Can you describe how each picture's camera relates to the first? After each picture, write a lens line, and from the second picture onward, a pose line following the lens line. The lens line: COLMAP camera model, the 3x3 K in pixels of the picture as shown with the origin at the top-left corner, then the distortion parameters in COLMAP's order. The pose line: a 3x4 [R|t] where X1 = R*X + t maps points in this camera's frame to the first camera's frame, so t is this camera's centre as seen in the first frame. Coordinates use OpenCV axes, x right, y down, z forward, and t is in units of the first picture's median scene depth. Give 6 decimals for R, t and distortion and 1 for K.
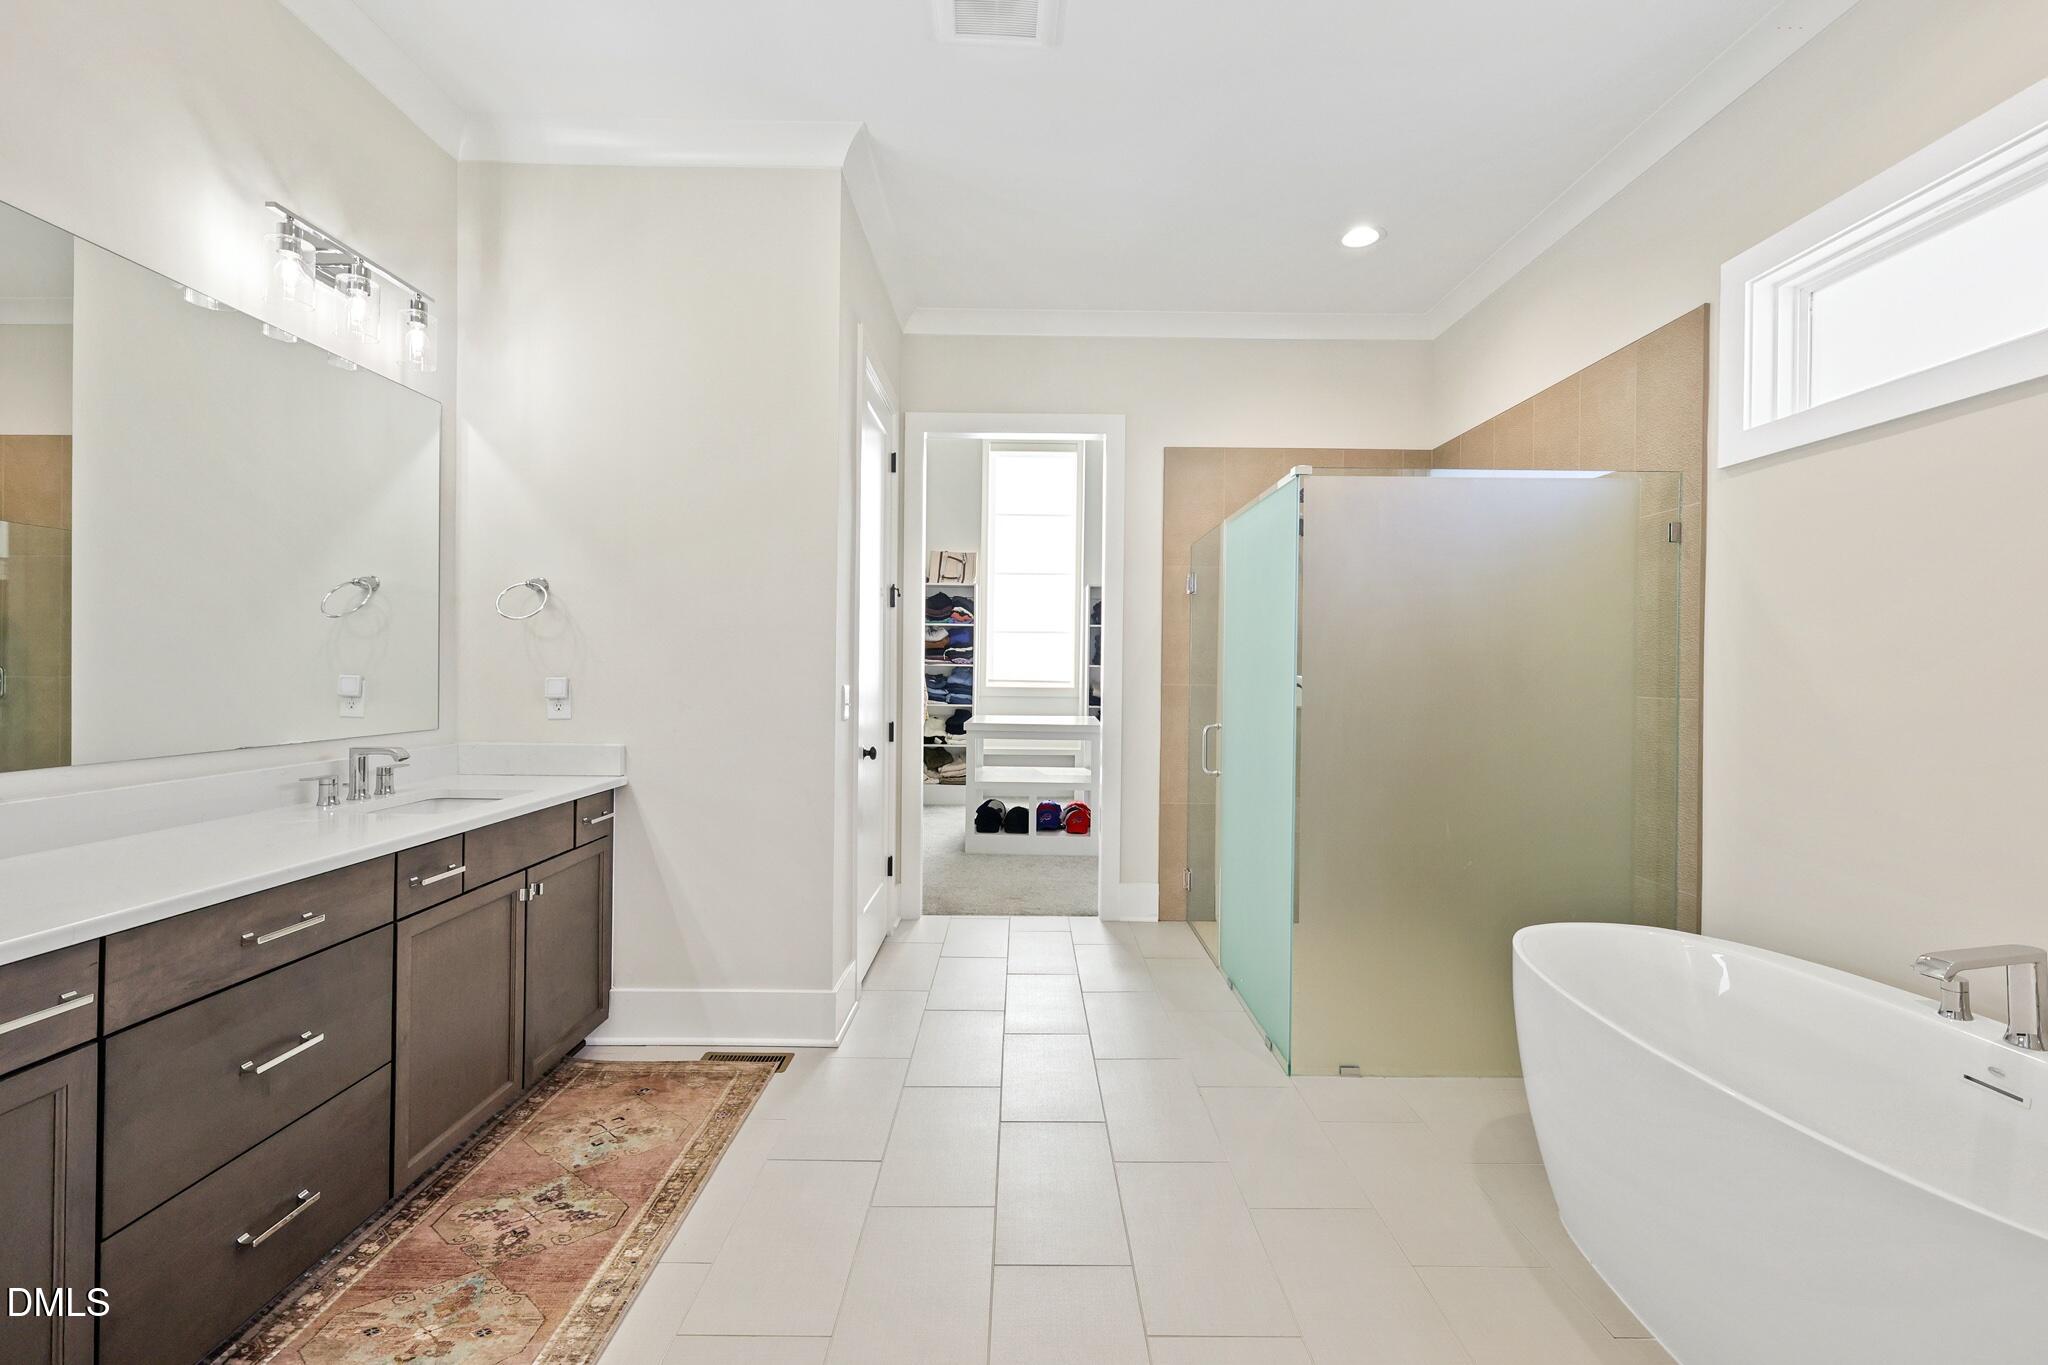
lens RADIAL K [[893.8, 0, 1016.4], [0, 893.8, 686.7], [0, 0, 1]] dist [0.002392, 0.000455]
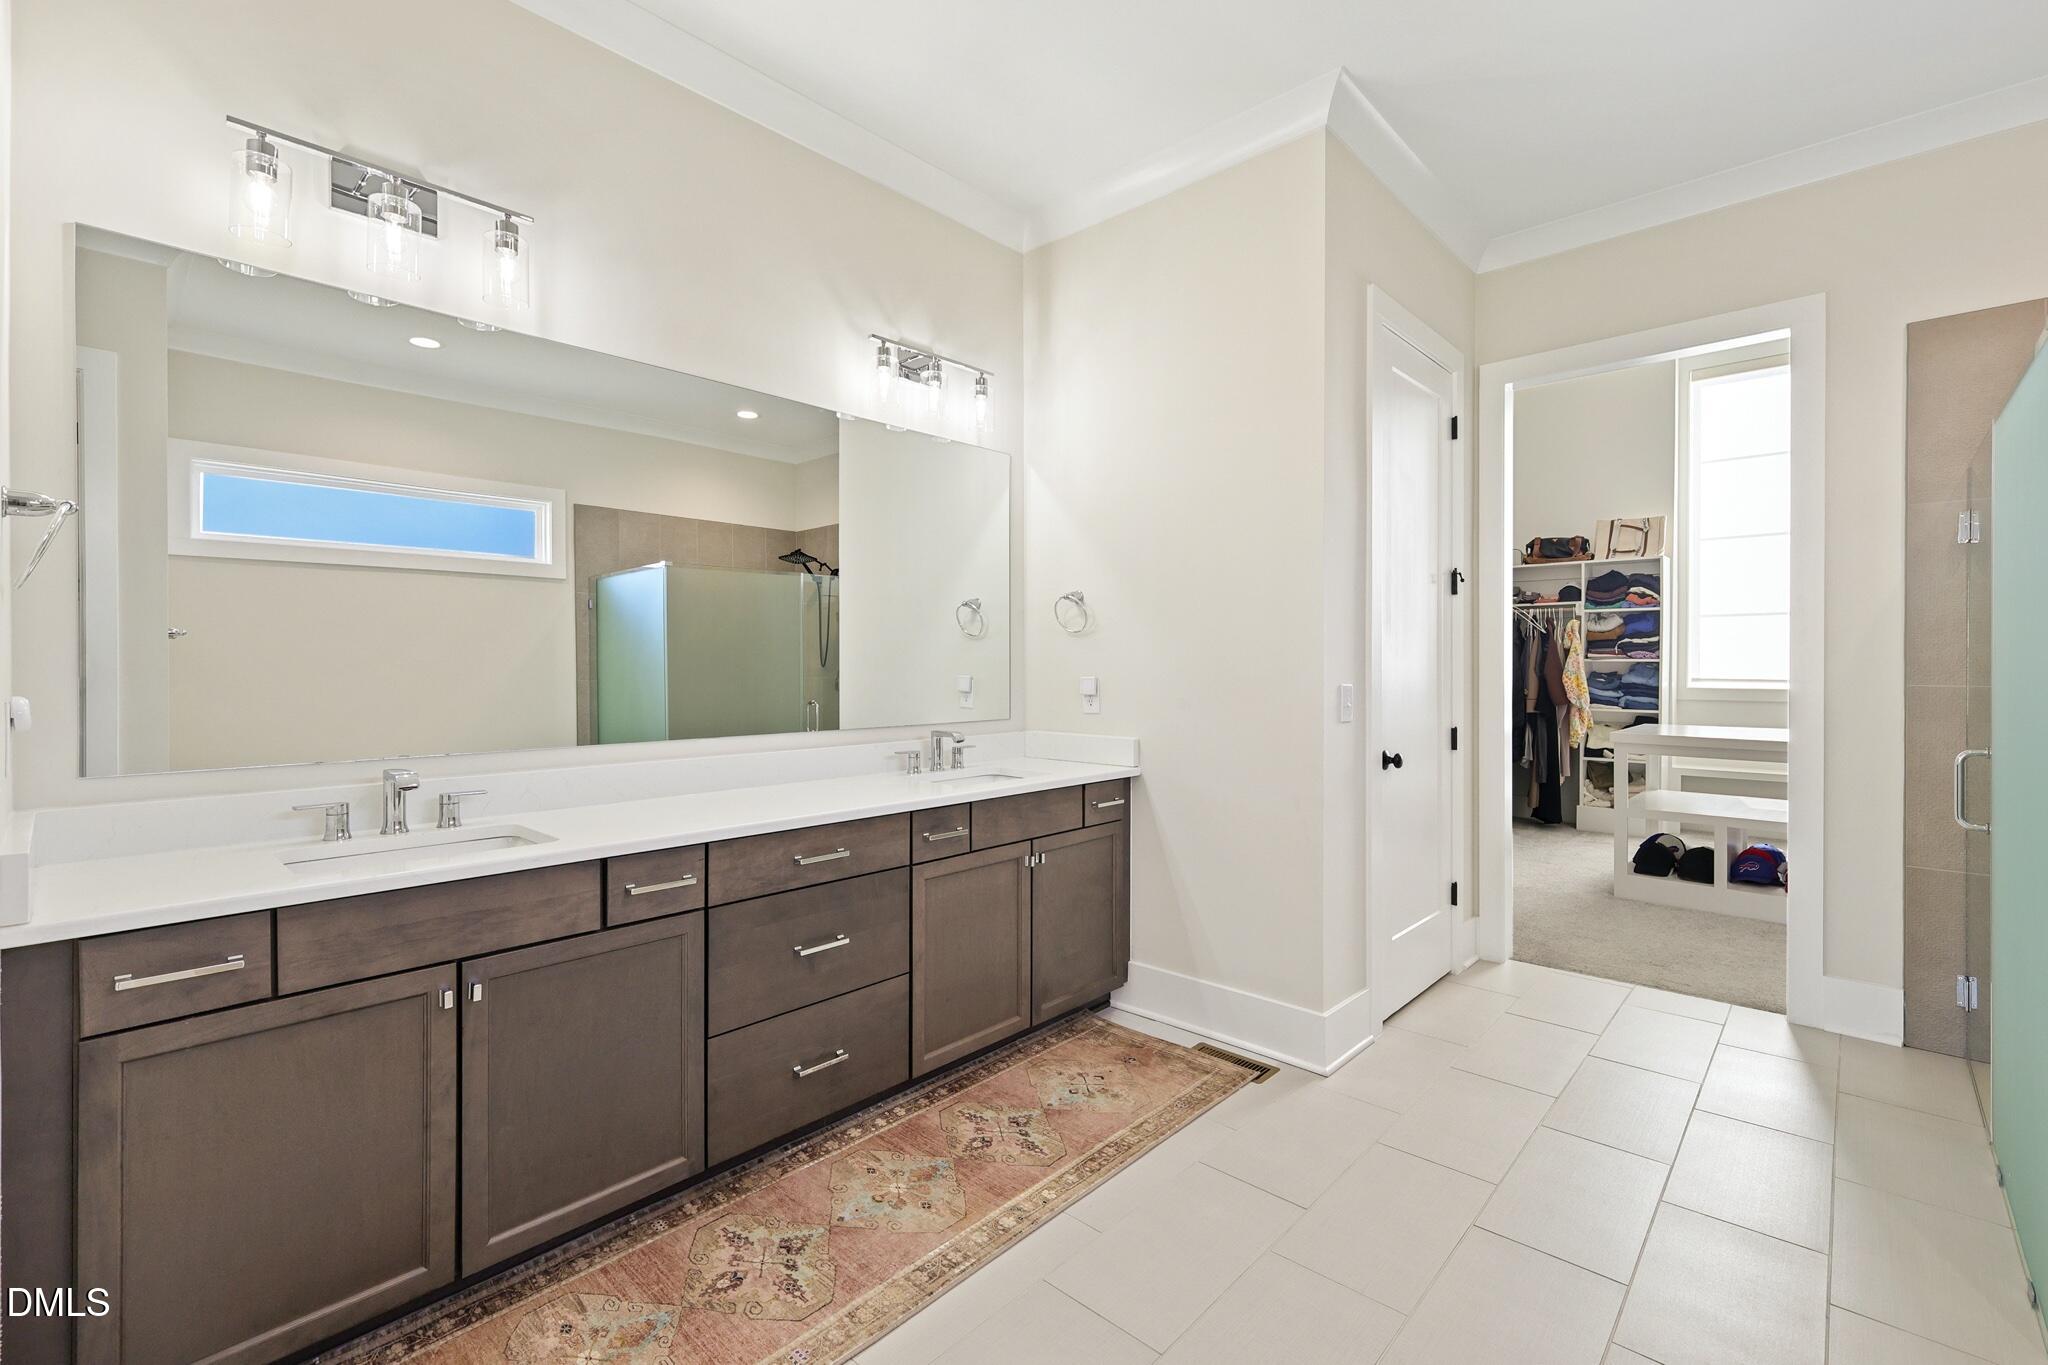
lens RADIAL K [[893.8, 0, 1012.4], [0, 893.8, 681.2], [0, 0, 1]] dist [0.002392, 0.000455]
pose [[0.727289, 0.001390, -0.686330, 0.211577], [-0.005091, 0.999981, -0.003370, -0.000389], [0.686313, 0.005945, 0.727282, 0.111058]]
